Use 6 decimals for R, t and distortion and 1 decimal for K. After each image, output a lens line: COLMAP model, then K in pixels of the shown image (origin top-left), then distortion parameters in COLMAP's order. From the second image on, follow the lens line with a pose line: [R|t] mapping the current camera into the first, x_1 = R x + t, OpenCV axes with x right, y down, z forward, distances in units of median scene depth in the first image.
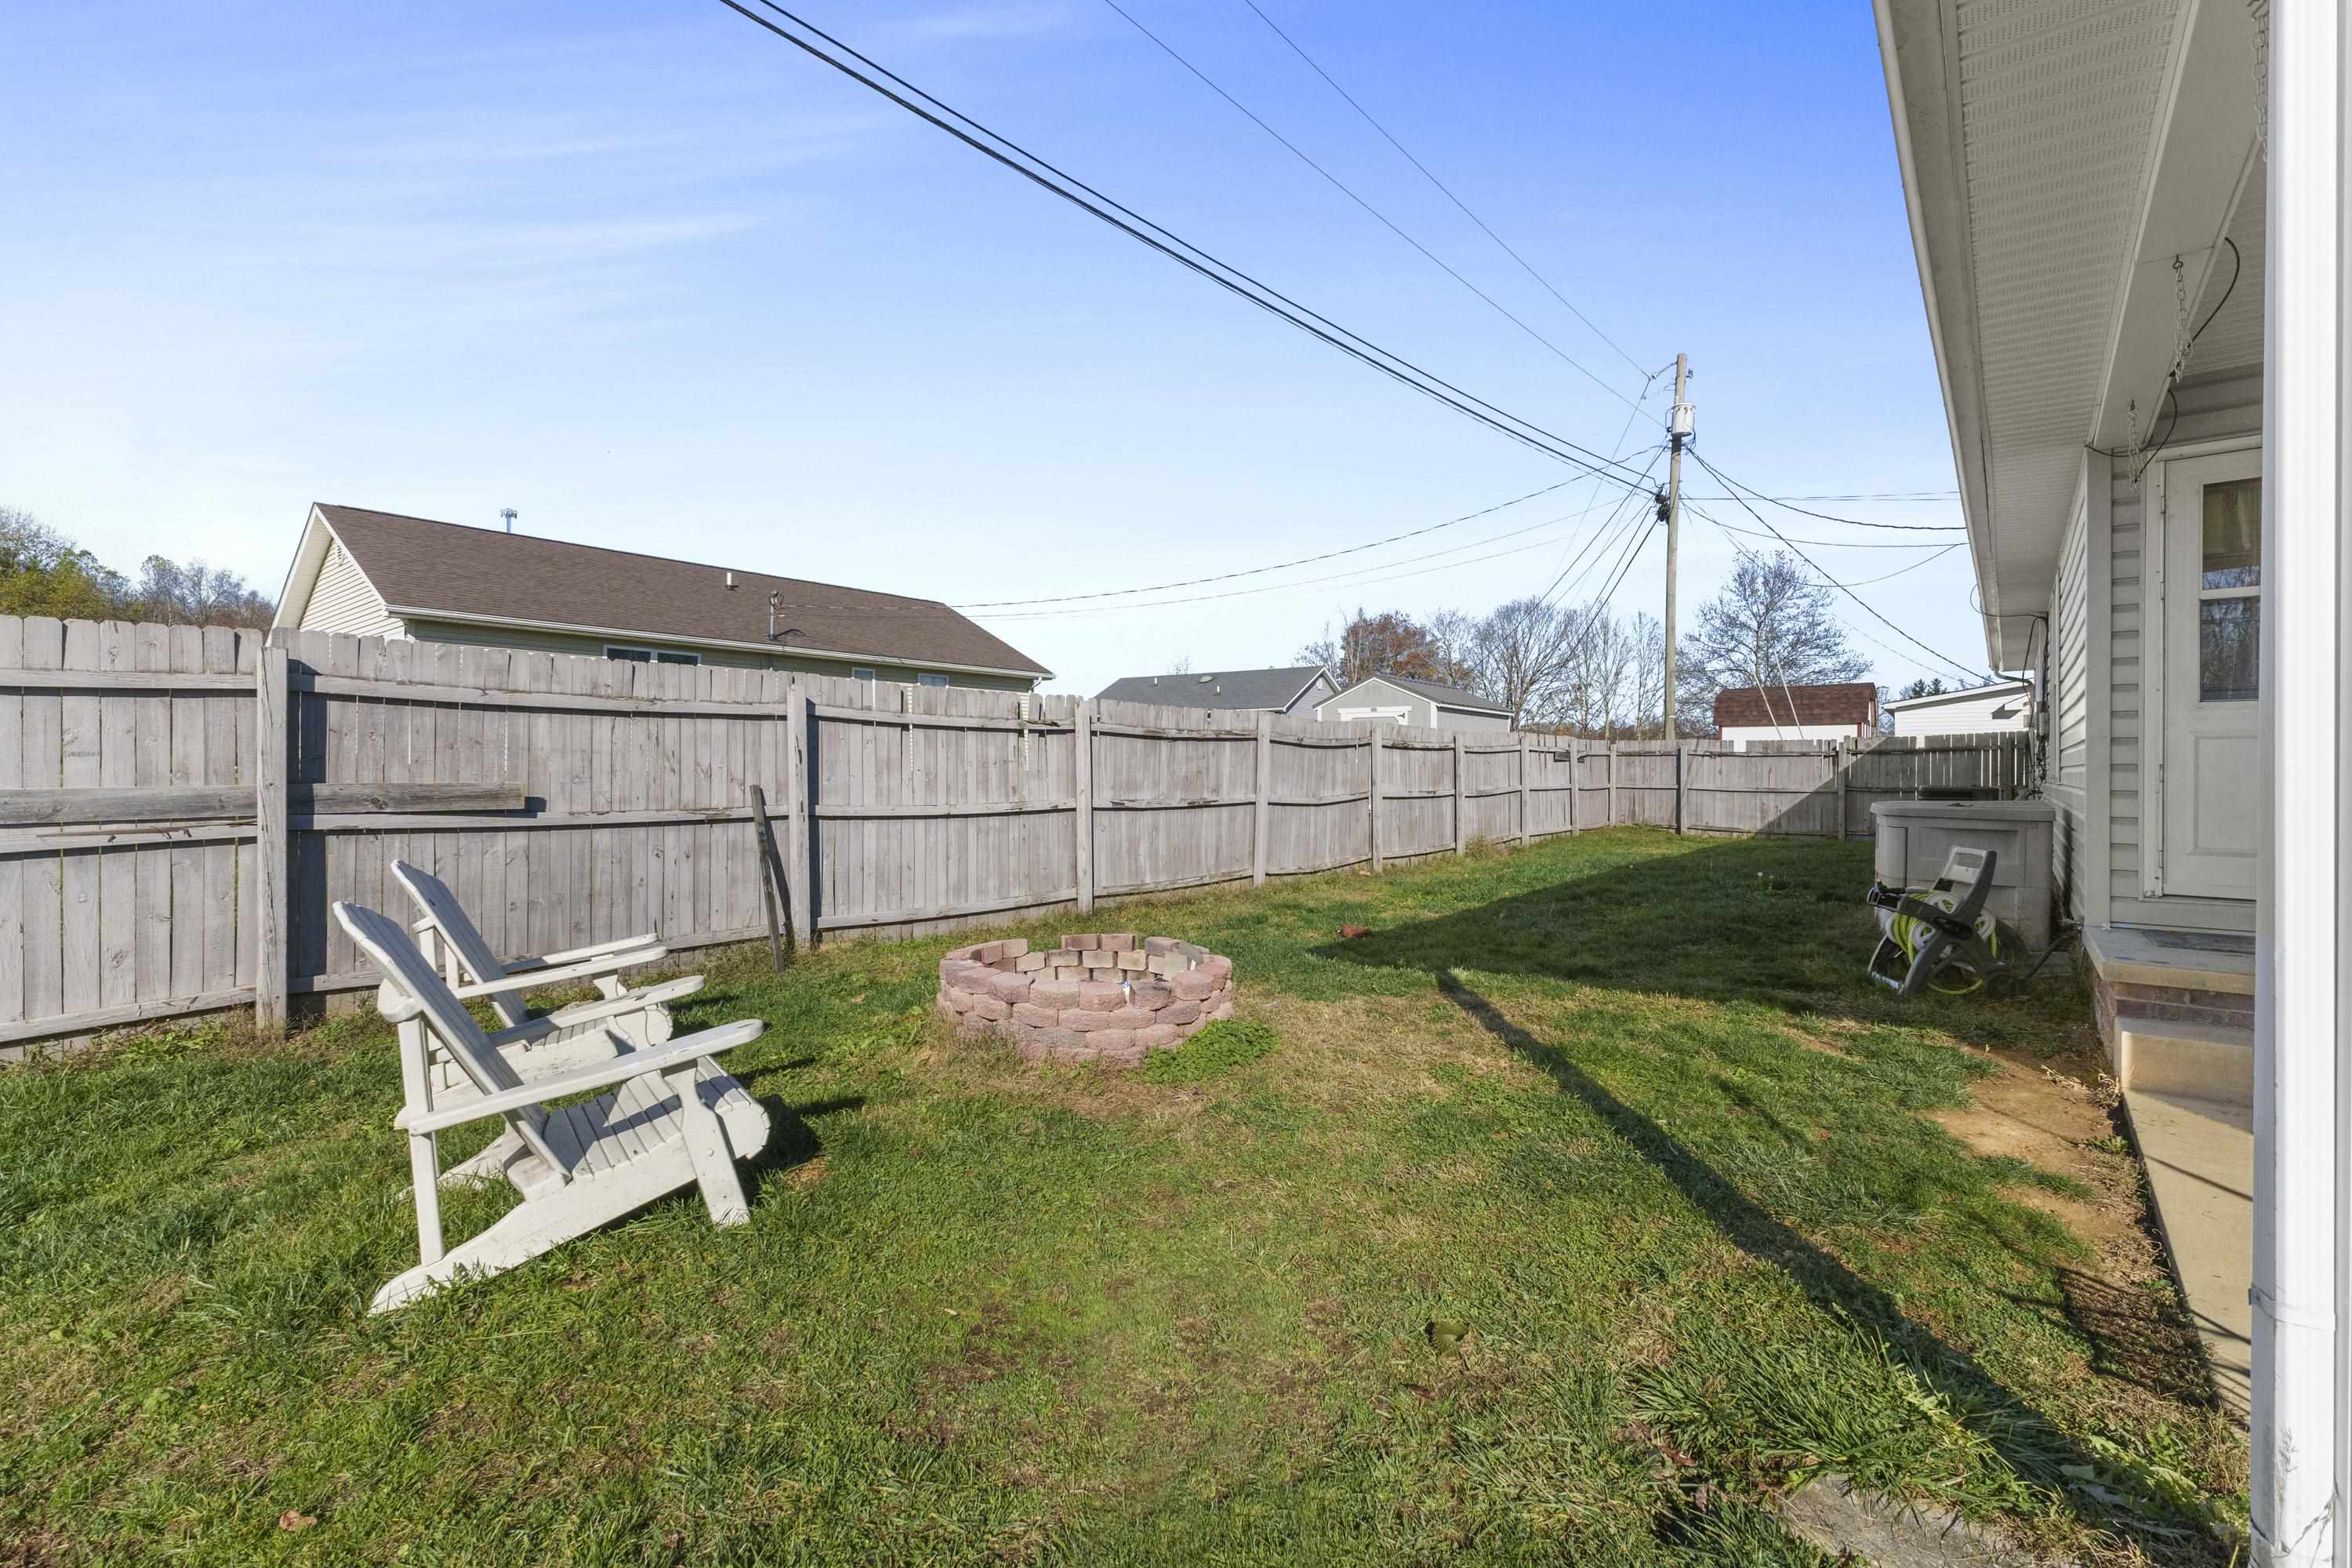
lens RADIAL K [[1006.4, 0, 1181.3], [0, 1006.4, 778.7], [0, 0, 1]] dist [0.010728, 0.000365]
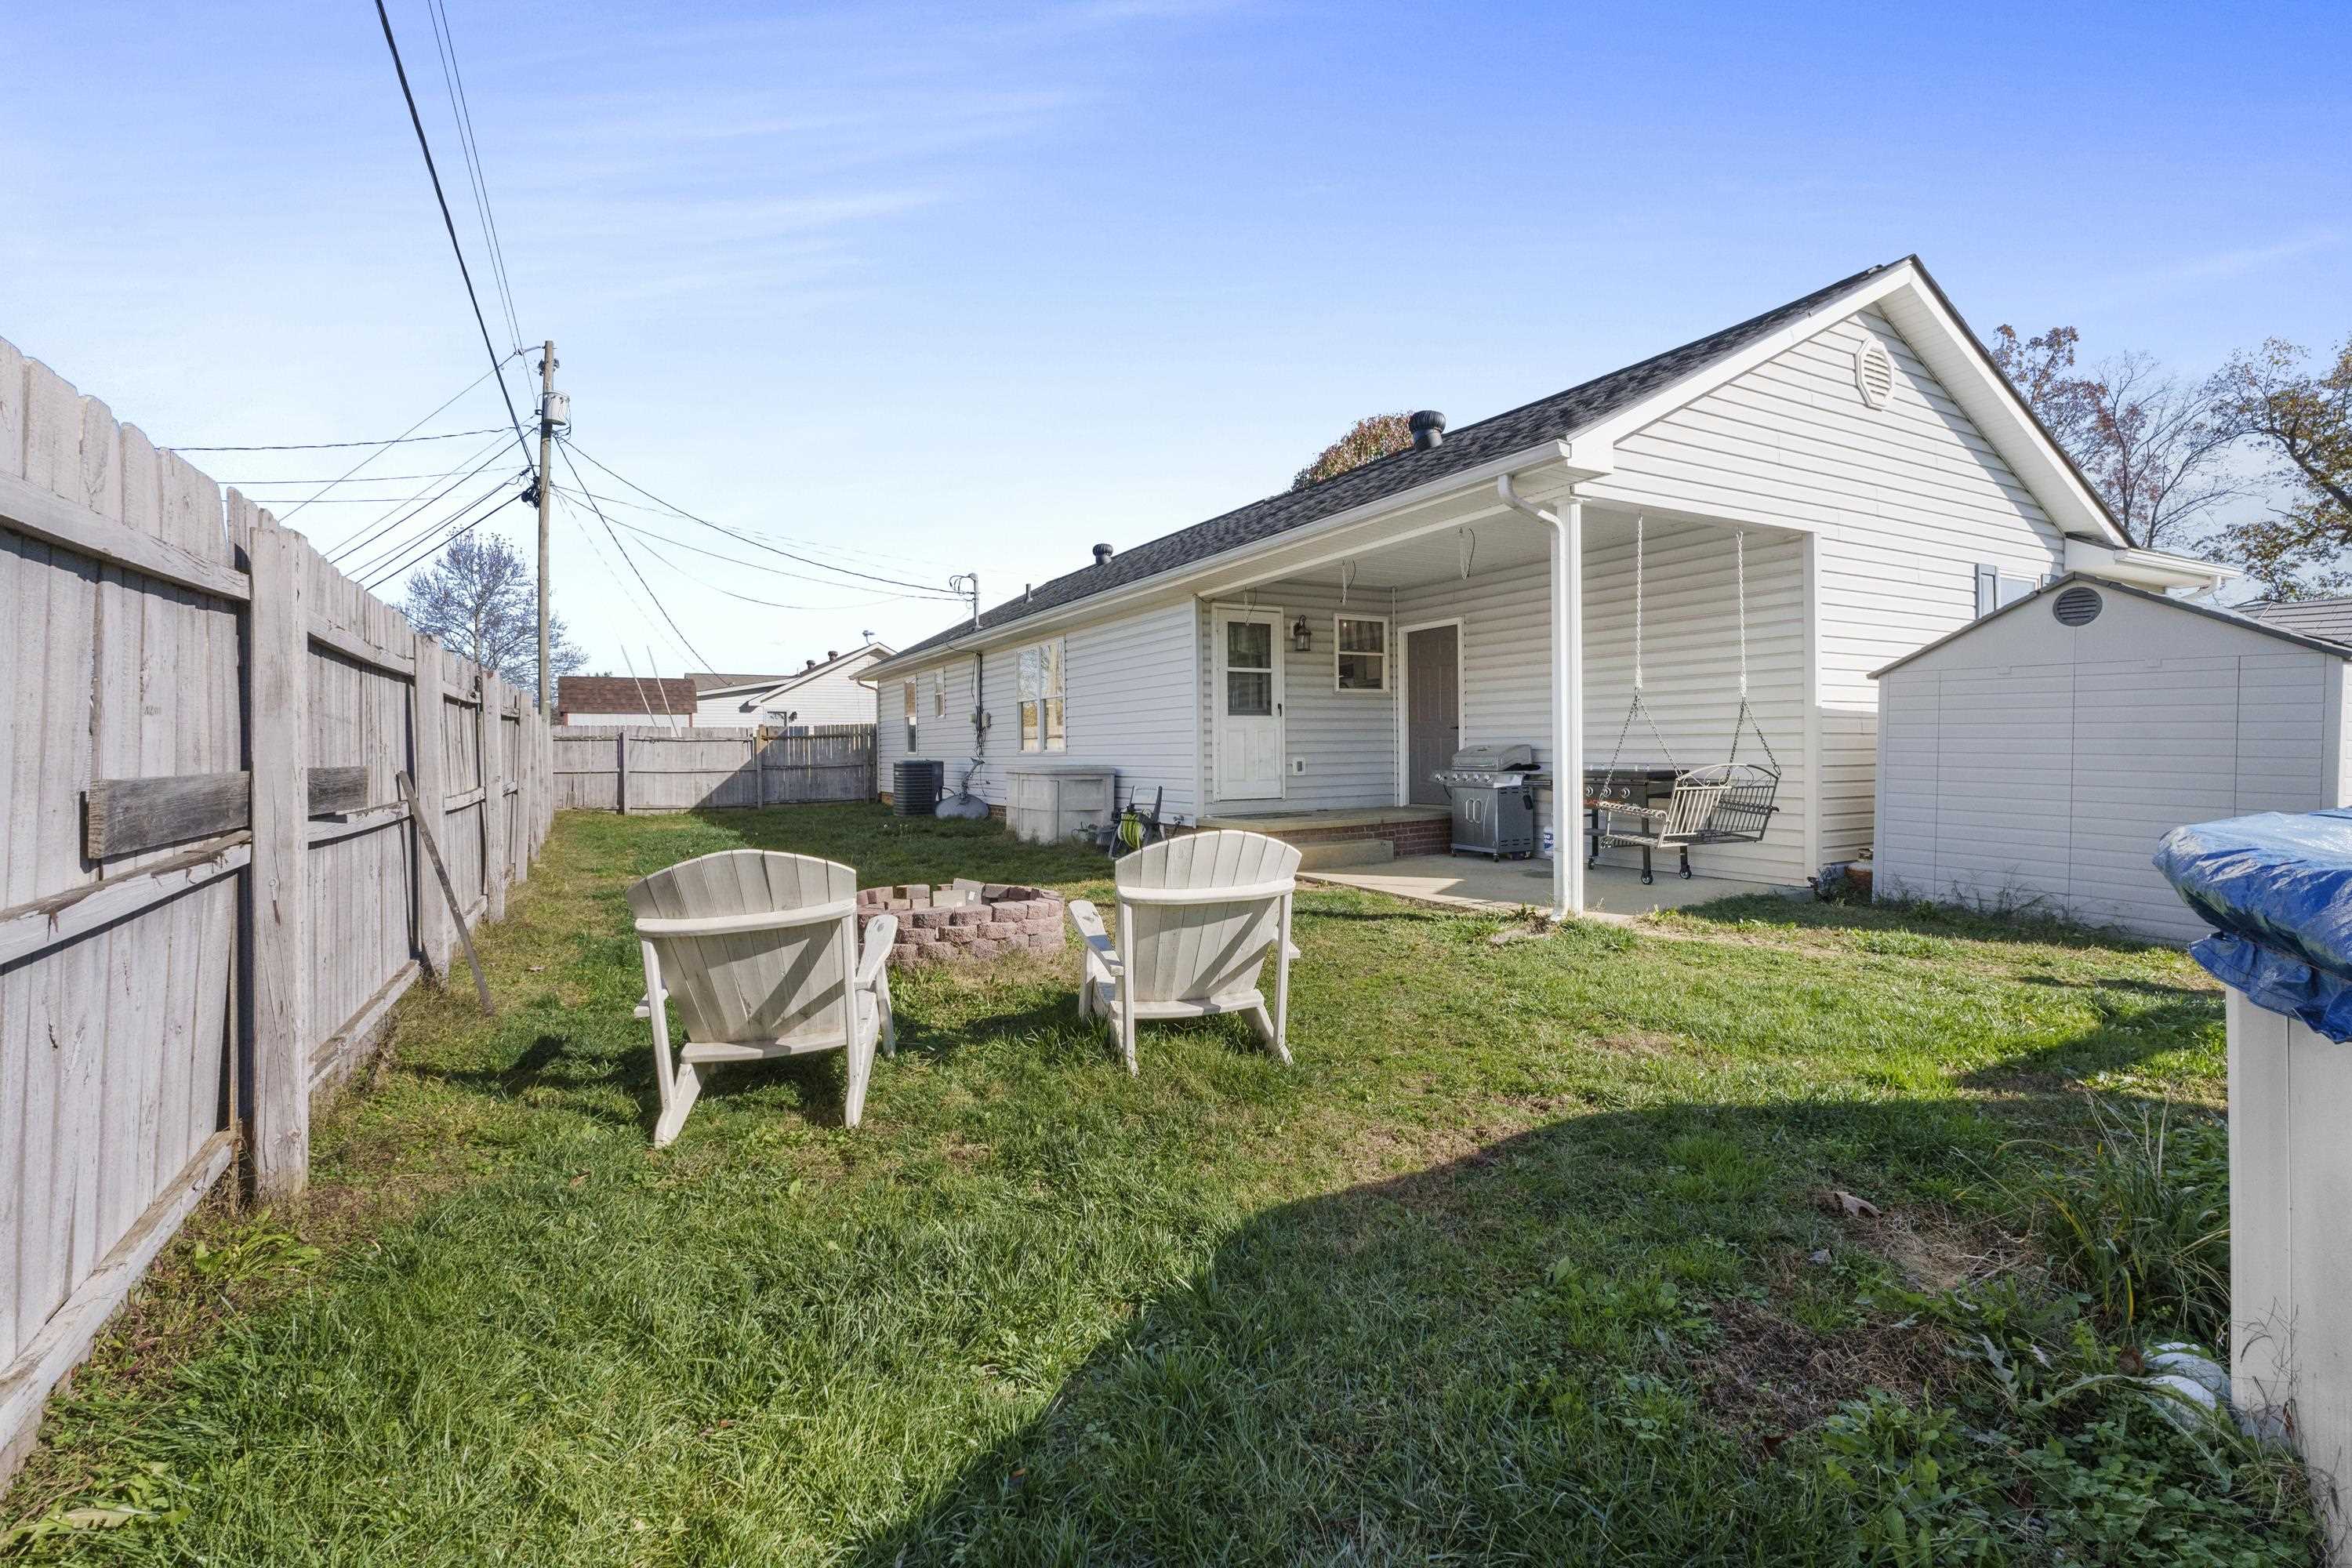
lens RADIAL K [[1006.4, 0, 1181.3], [0, 1006.4, 778.7], [0, 0, 1]] dist [0.010728, 0.000365]
pose [[0.376388, -0.033971, 0.925839, -0.268855], [0.021801, 0.999376, 0.027807, 0.000516], [-0.926206, 0.009718, 0.376893, 0.054149]]
